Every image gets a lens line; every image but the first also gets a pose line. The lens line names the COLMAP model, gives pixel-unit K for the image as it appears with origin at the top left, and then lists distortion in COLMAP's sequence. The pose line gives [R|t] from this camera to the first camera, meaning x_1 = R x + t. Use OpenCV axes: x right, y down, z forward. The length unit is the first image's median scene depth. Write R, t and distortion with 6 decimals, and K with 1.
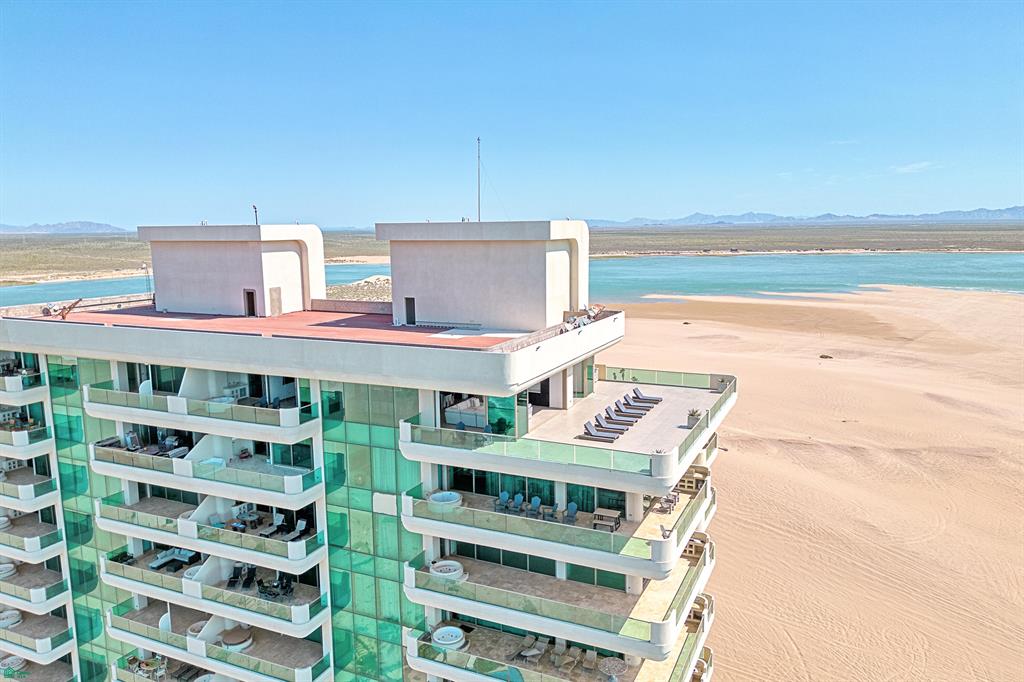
lens RADIAL K [[730.6, 0, 504.4], [0, 730.6, 361.4], [0, 0, 1]] dist [-0.028131, 0.110550]
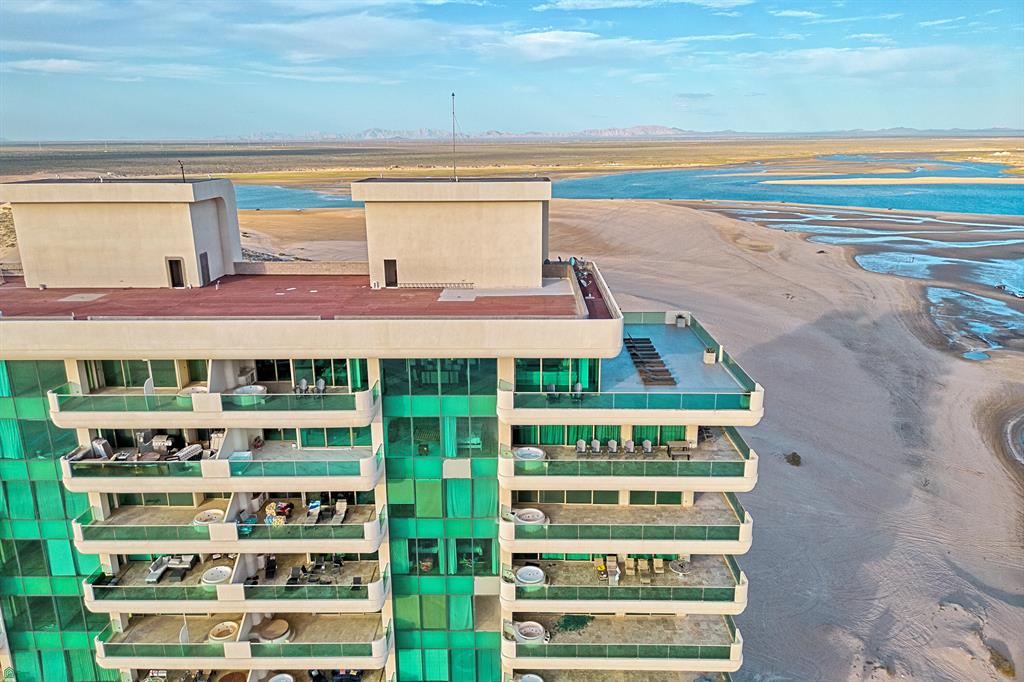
lens RADIAL K [[730.6, 0, 504.4], [0, 730.6, 361.4], [0, 0, 1]] dist [-0.028131, 0.110550]
pose [[0.912466, -0.118210, 0.391703, -0.418075], [0.070427, 0.988443, 0.134240, -0.077855], [-0.403045, -0.094903, 0.910246, 0.036226]]
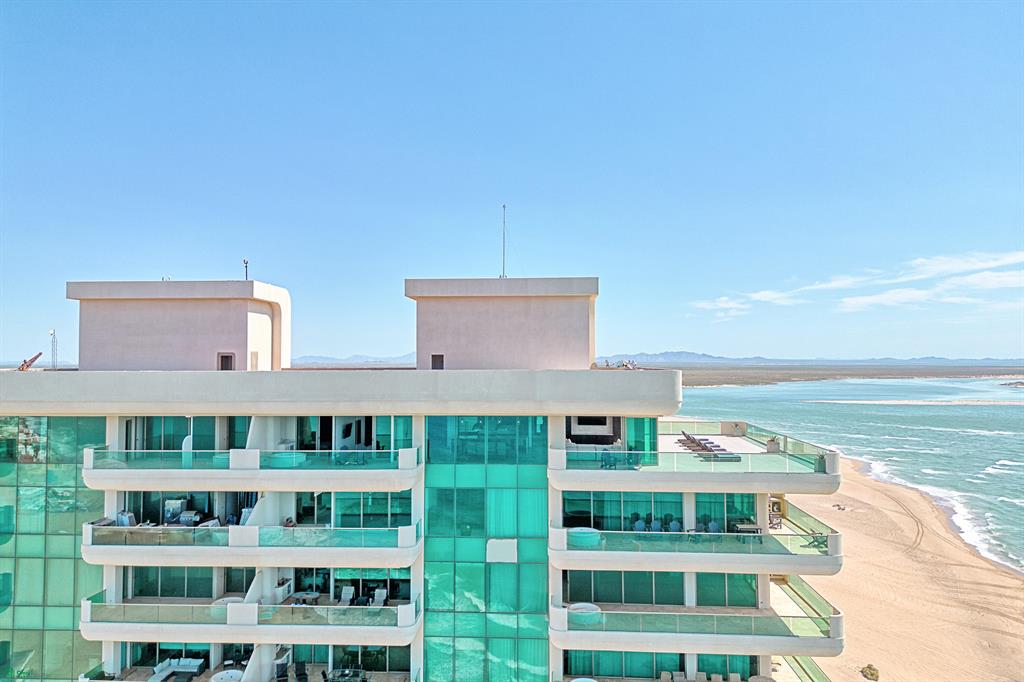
lens RADIAL K [[728.3, 0, 504.9], [0, 728.3, 352.2], [0, 0, 1]] dist [0.079099, -0.079696]
pose [[0.937964, 0.010310, 0.346578, -0.418240], [0.055379, 0.982272, -0.179094, 0.097972], [-0.342281, 0.187177, 0.920765, 0.068837]]
